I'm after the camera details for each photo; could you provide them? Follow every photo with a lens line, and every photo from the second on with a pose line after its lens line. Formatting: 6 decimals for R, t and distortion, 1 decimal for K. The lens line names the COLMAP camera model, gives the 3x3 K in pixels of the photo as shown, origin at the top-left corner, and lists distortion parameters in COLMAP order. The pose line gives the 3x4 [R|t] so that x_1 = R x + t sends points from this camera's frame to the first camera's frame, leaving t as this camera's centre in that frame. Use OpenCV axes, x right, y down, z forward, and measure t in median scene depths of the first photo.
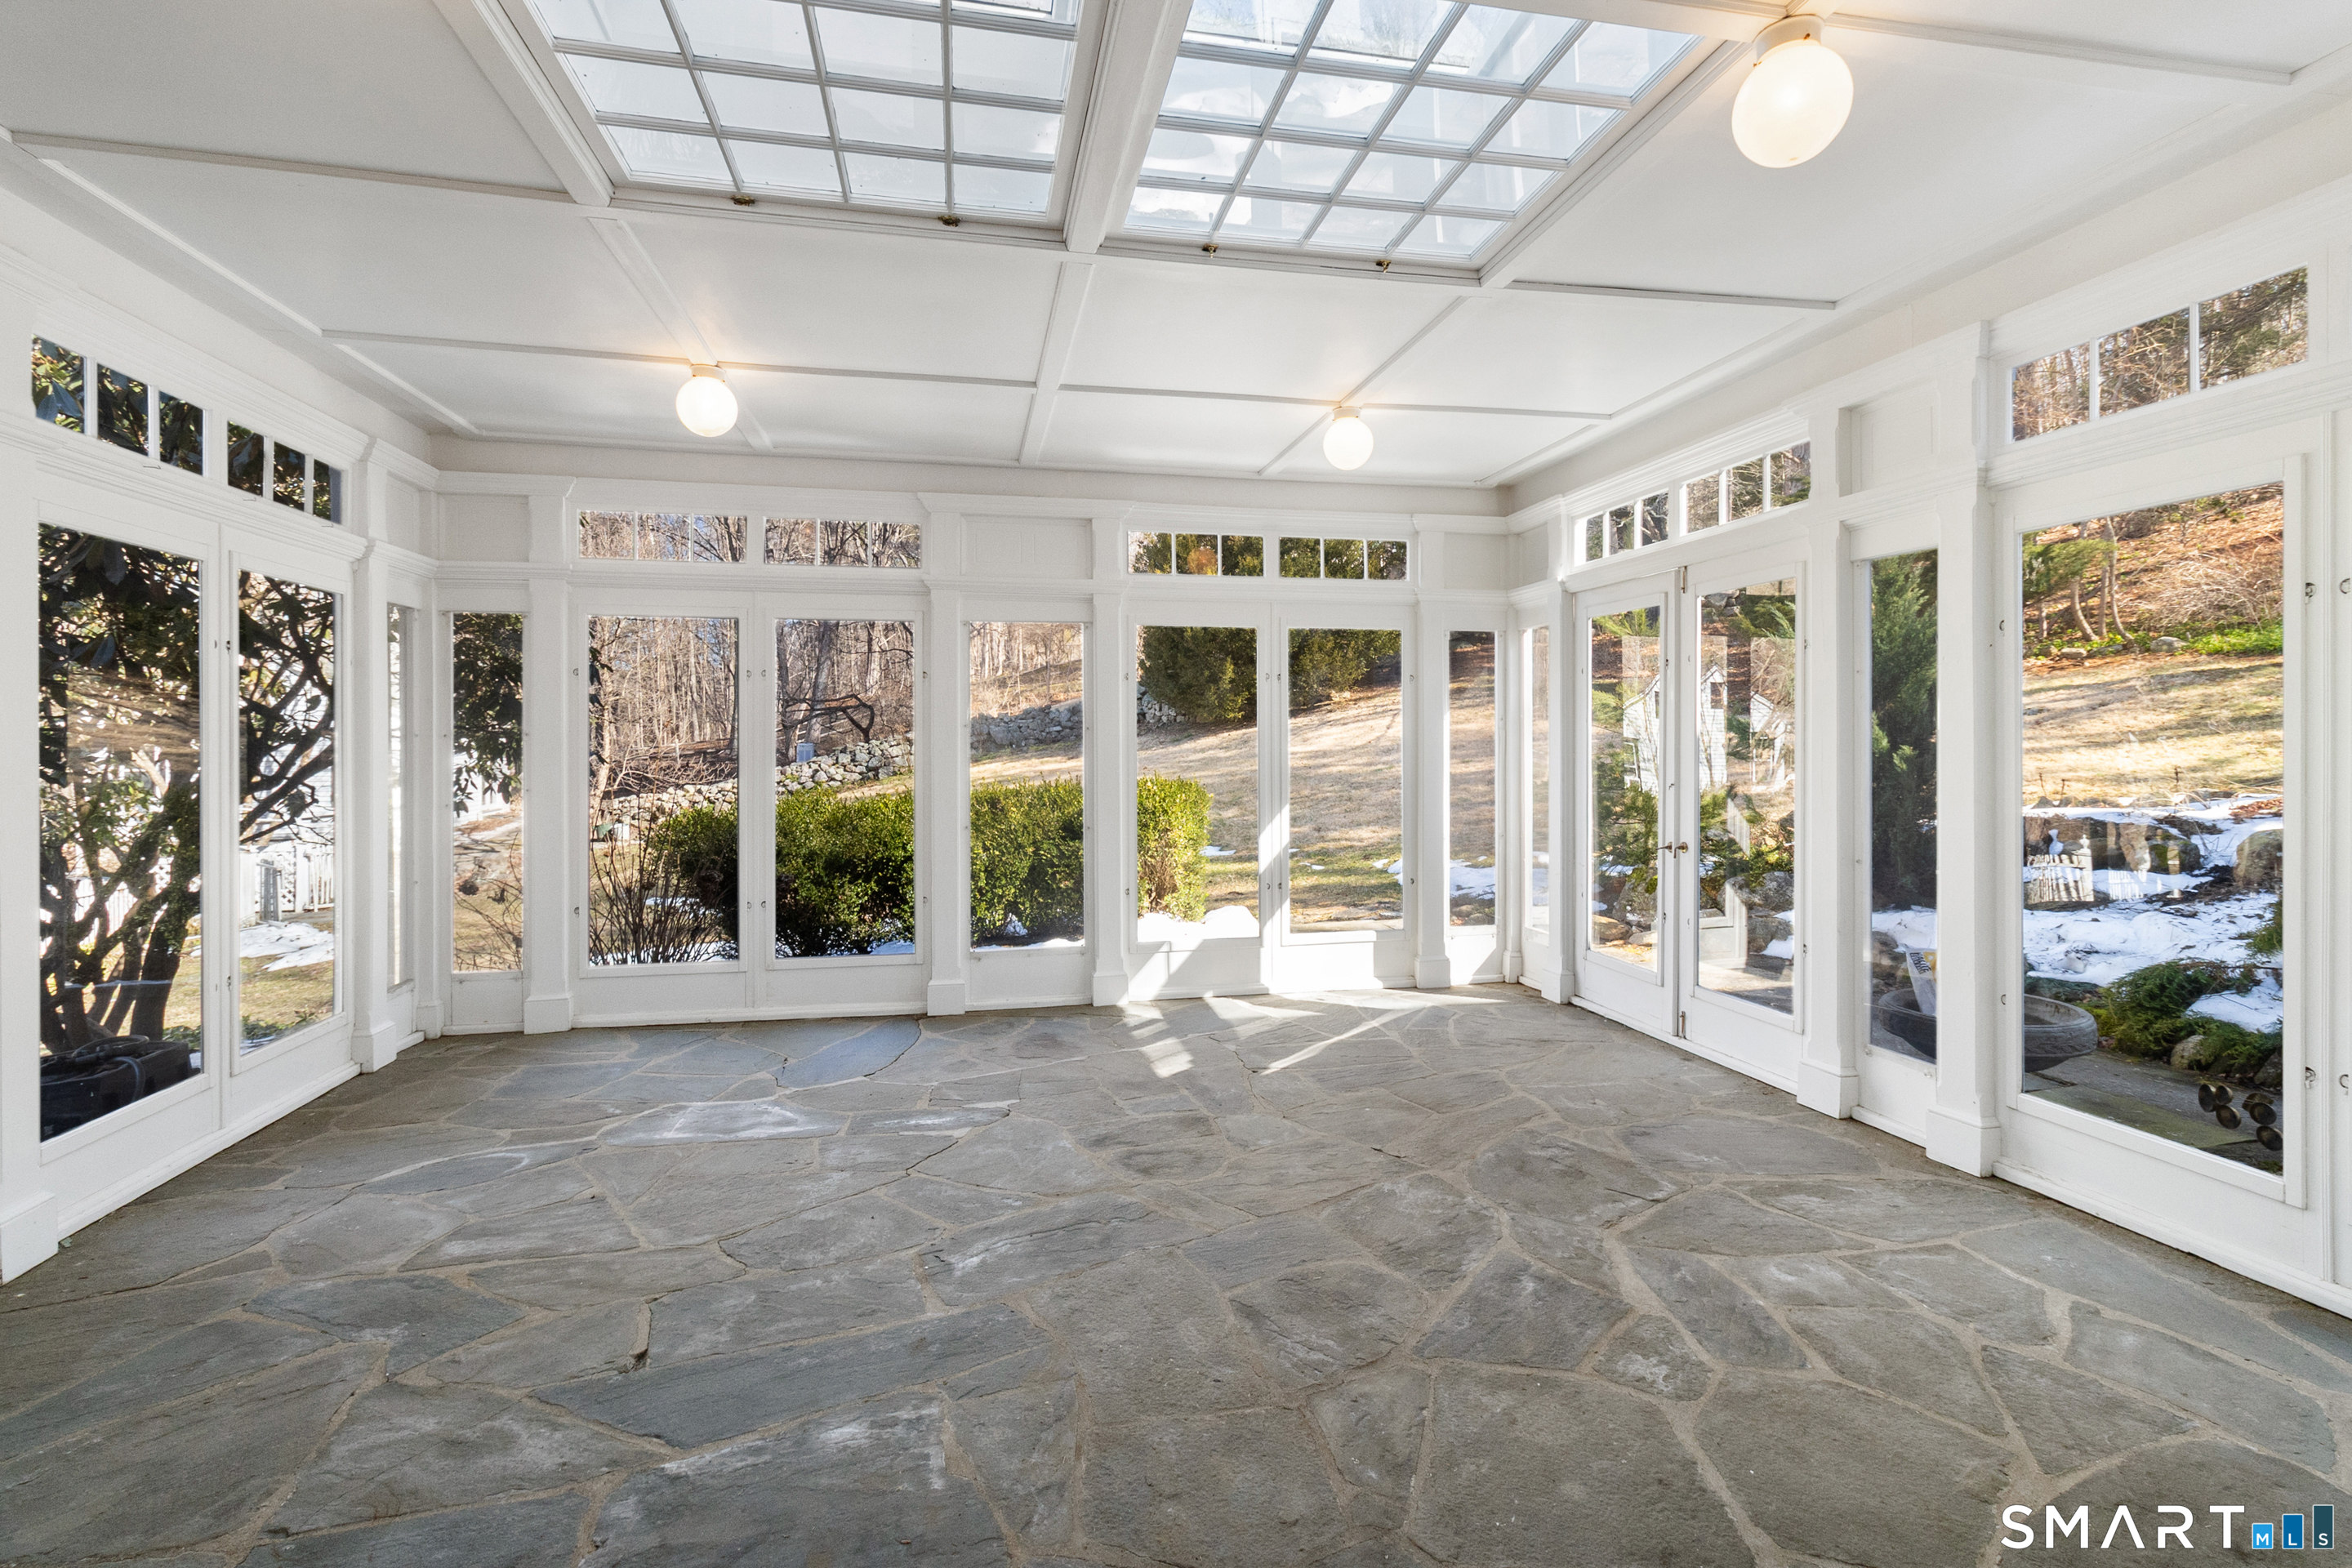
lens RADIAL K [[1083.3, 0, 1184.0], [0, 1083.3, 740.6], [0, 0, 1]] dist [0.003320, 0.000694]
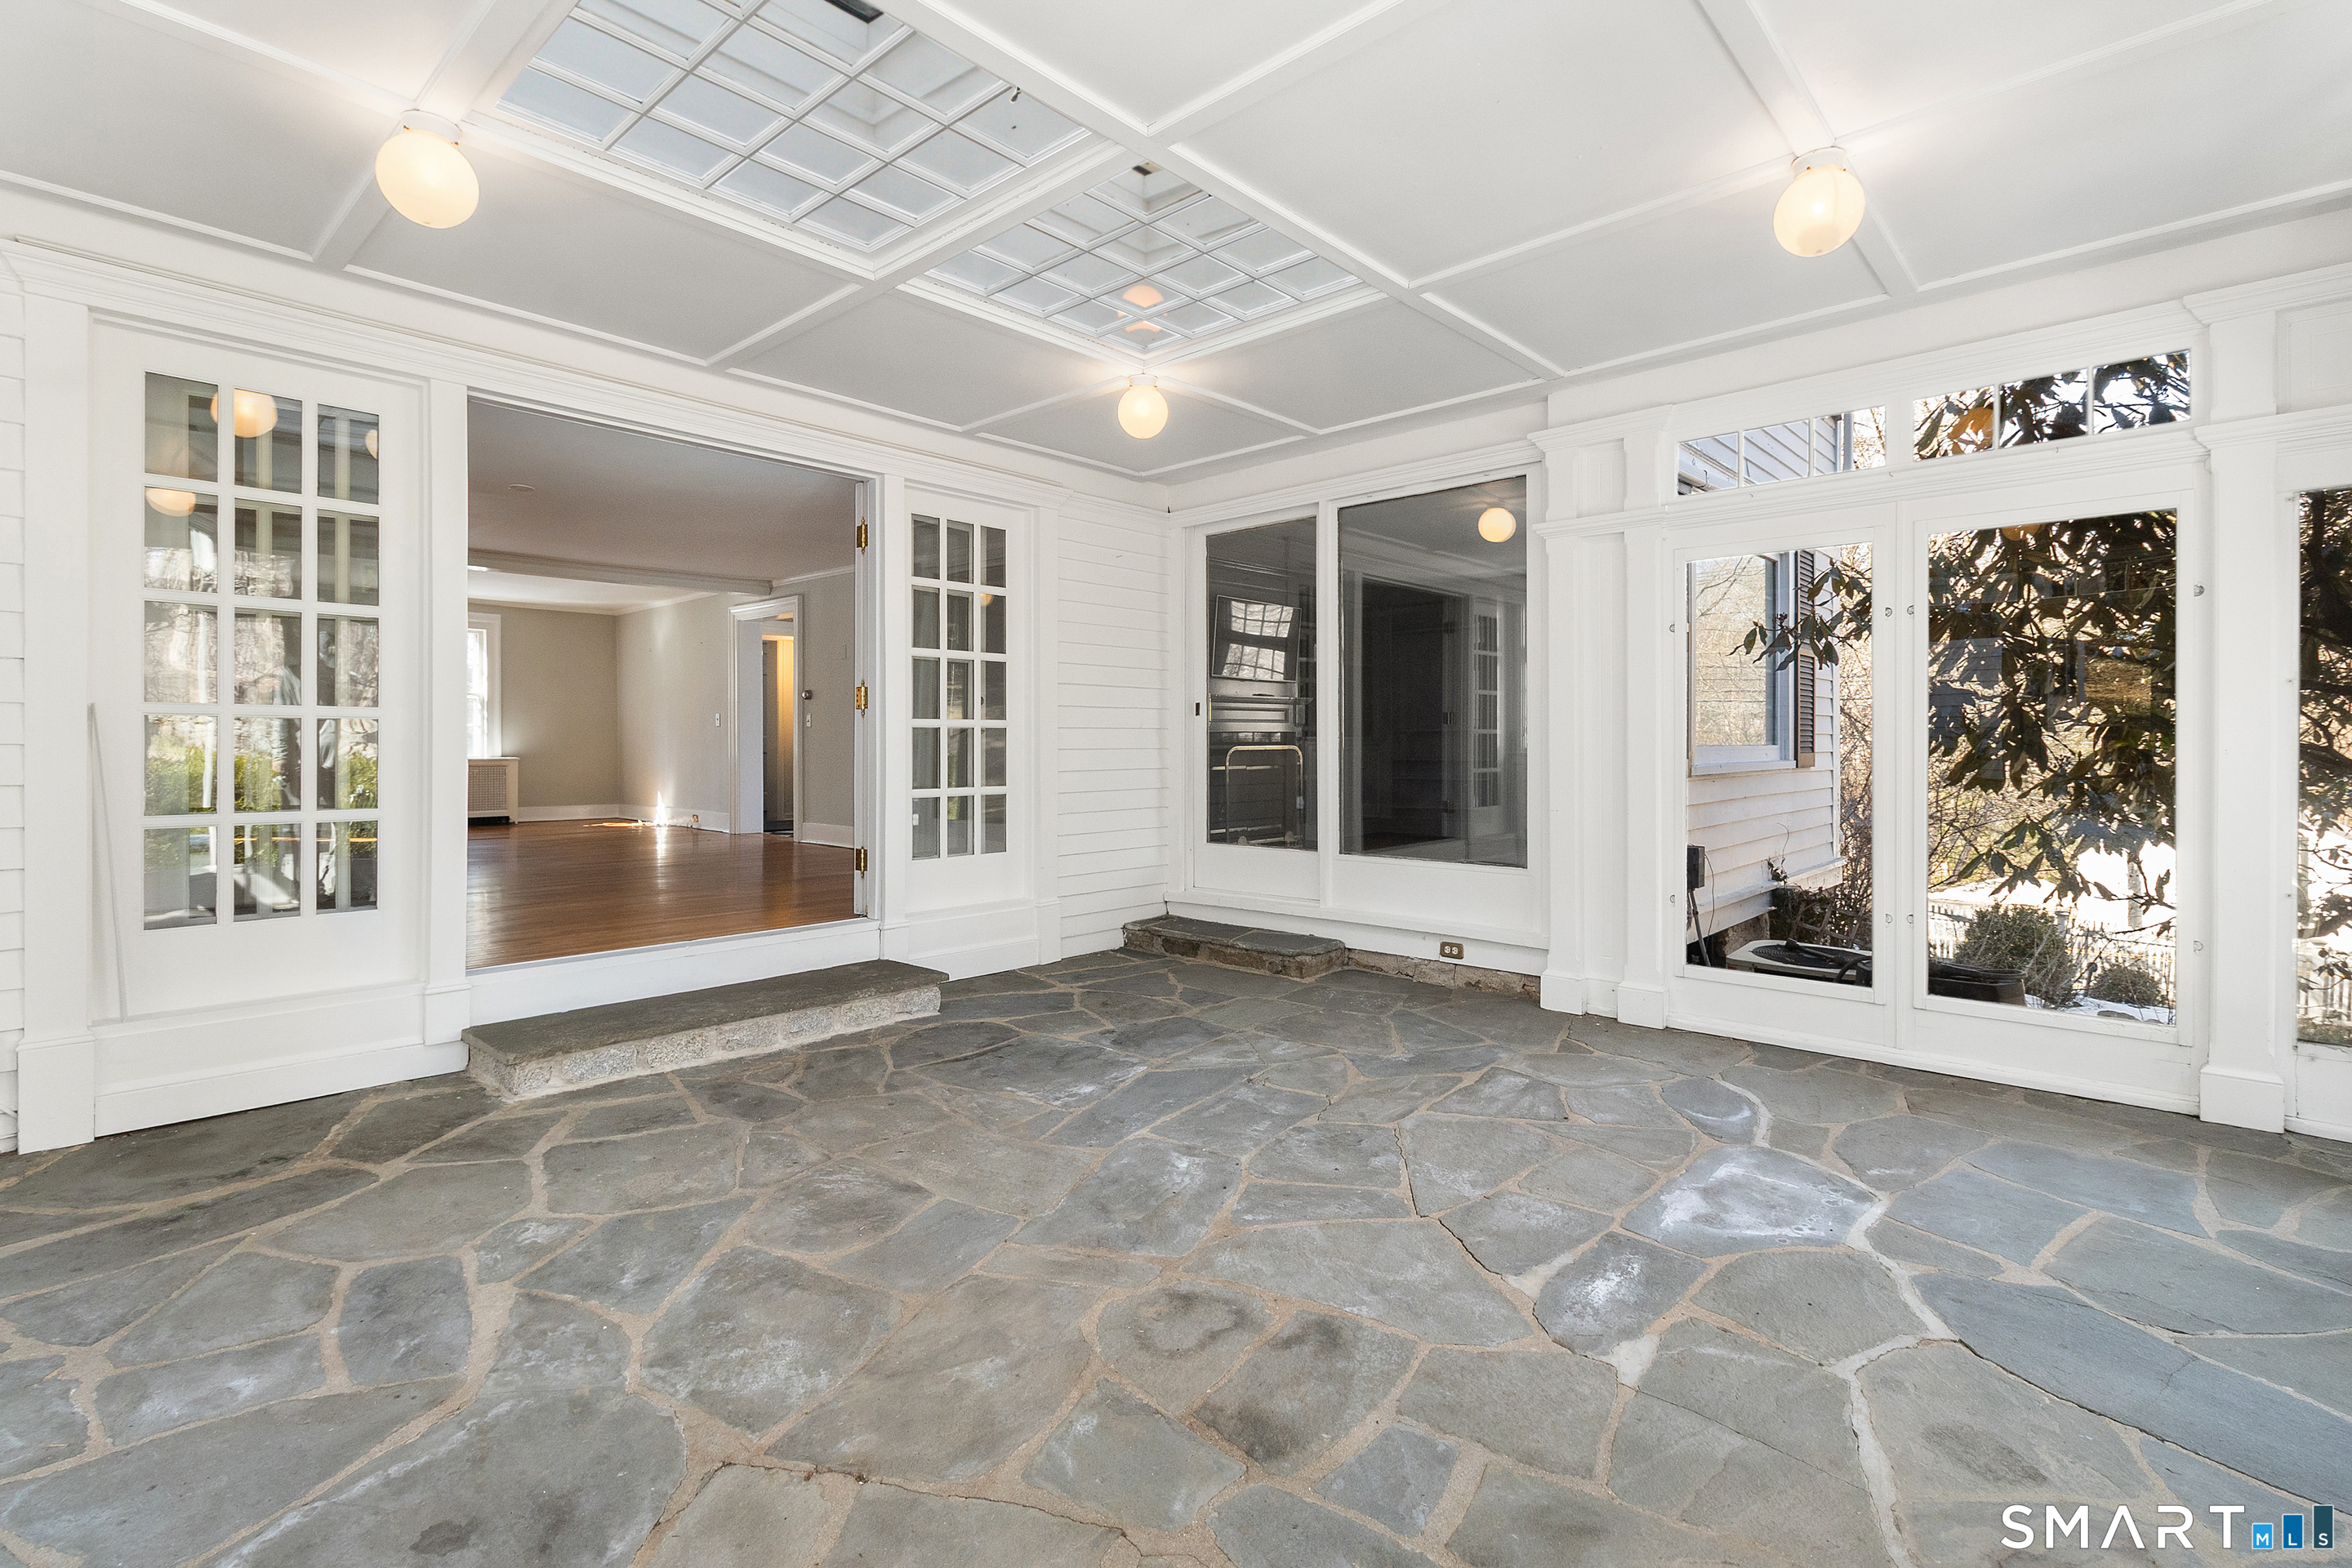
lens RADIAL K [[1083.3, 0, 1184.0], [0, 1083.3, 740.6], [0, 0, 1]] dist [0.003320, 0.000694]
pose [[-0.807442, 0.004322, -0.589932, 0.415674], [0.005018, 0.999987, 0.000458, 0.048456], [0.589926, -0.002591, -0.807453, 1.752734]]
